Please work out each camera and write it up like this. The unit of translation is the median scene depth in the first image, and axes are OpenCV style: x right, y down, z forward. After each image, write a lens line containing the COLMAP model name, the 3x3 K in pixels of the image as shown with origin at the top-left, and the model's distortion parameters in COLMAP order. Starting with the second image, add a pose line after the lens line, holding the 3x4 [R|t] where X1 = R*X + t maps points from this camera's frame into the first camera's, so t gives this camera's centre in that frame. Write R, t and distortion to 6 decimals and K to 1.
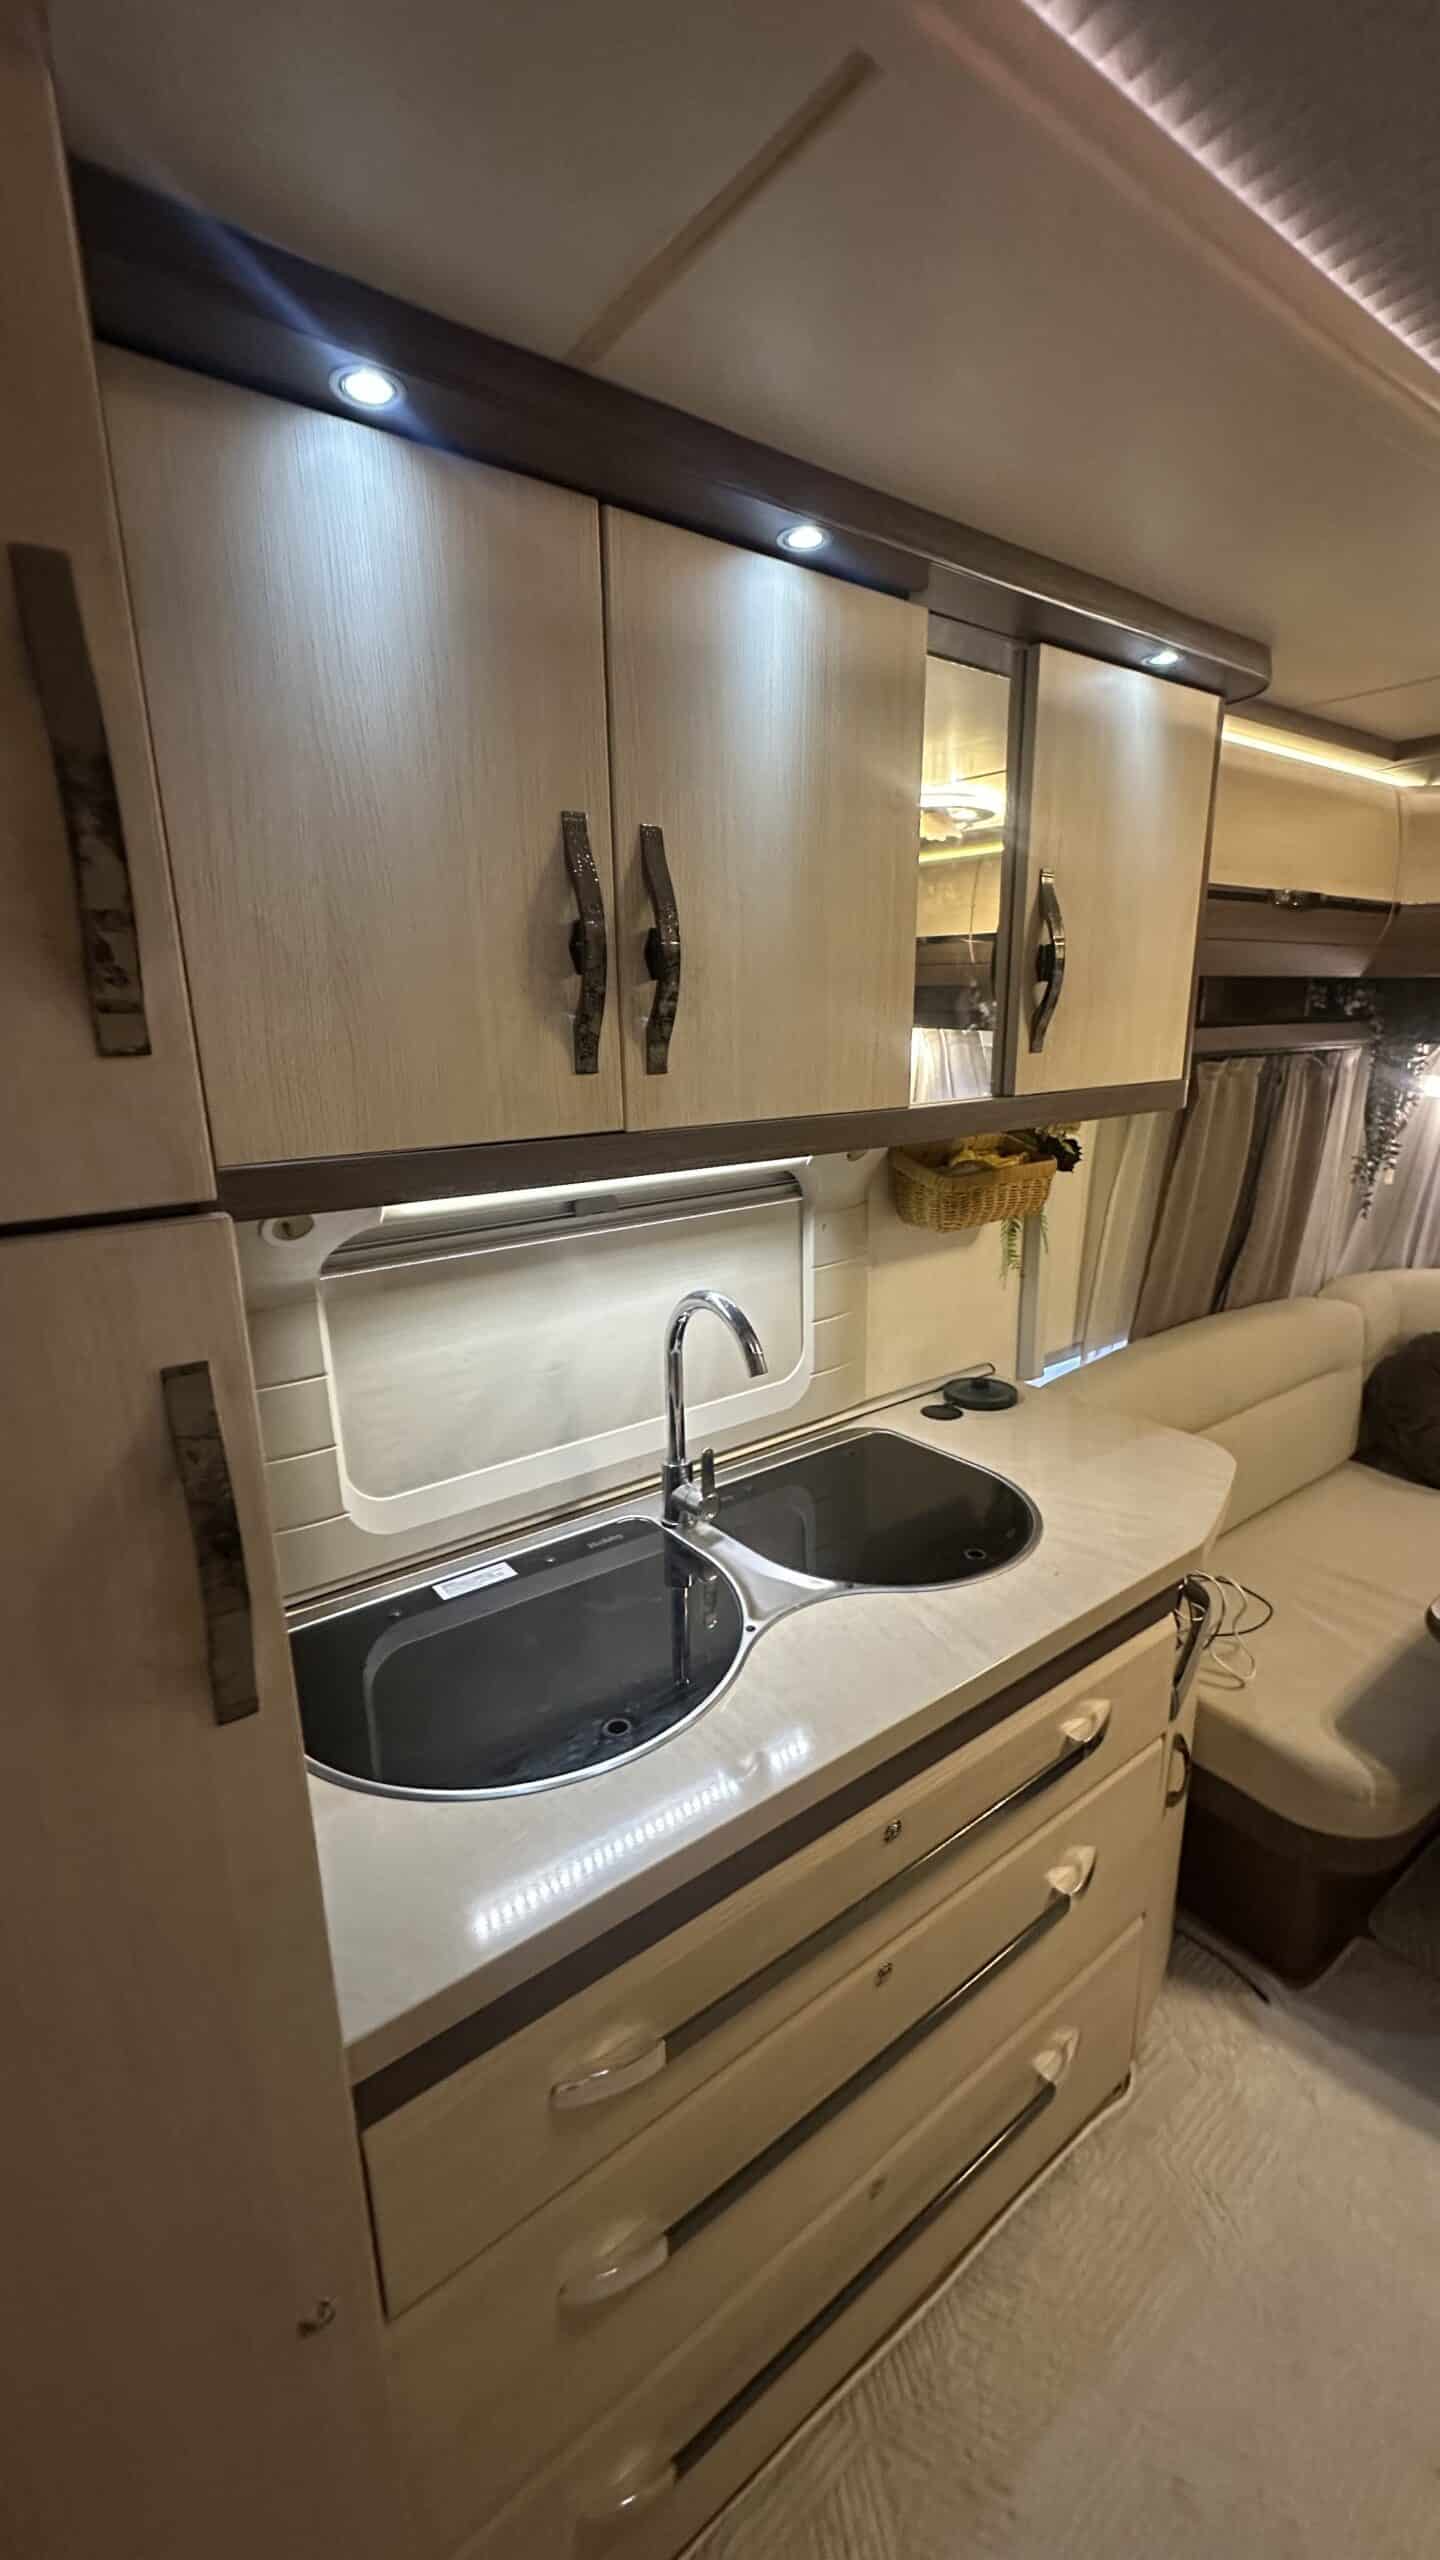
lens RADIAL K [[1023.2, 0, 717.5], [0, 1023.2, 1279.4], [0, 0, 1]] dist [-0.005272, 0.000414]
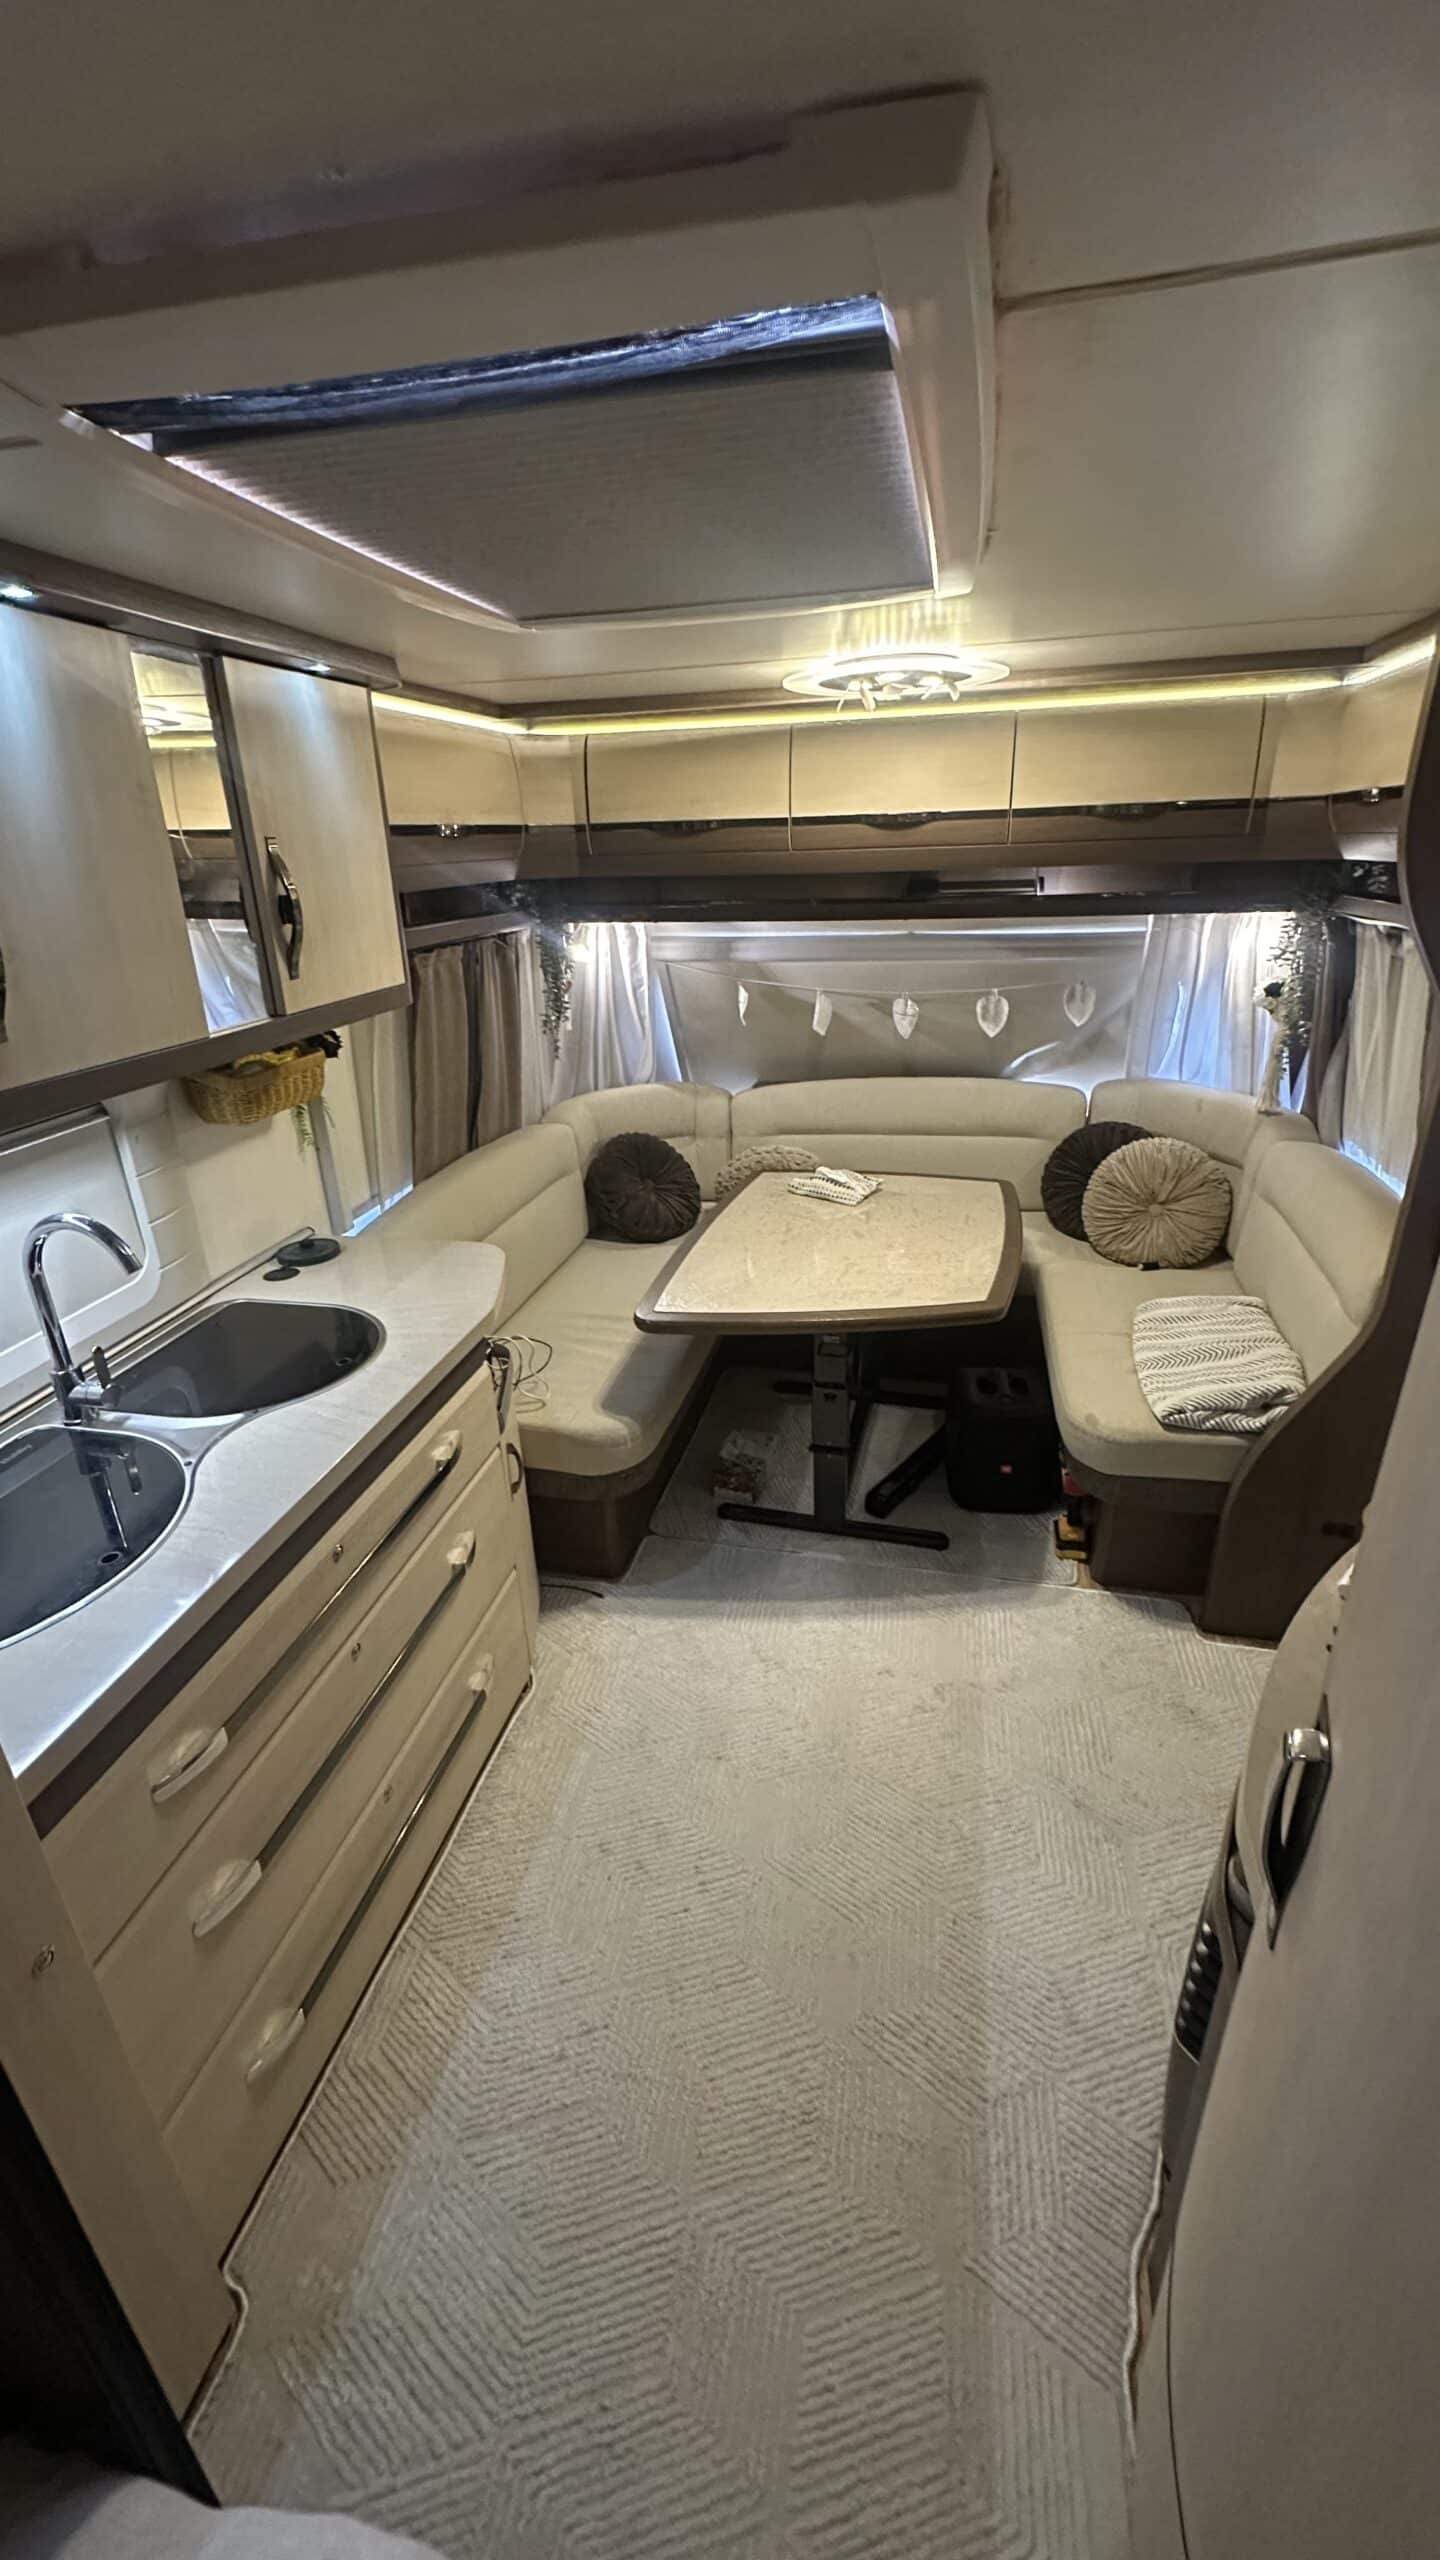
lens RADIAL K [[1023.2, 0, 717.5], [0, 1023.2, 1279.4], [0, 0, 1]] dist [-0.005272, 0.000414]
pose [[0.761950, -0.257534, 0.594229, -0.114590], [0.173806, 0.965191, 0.195443, -0.010853], [-0.623878, -0.045638, 0.780188, -0.280317]]
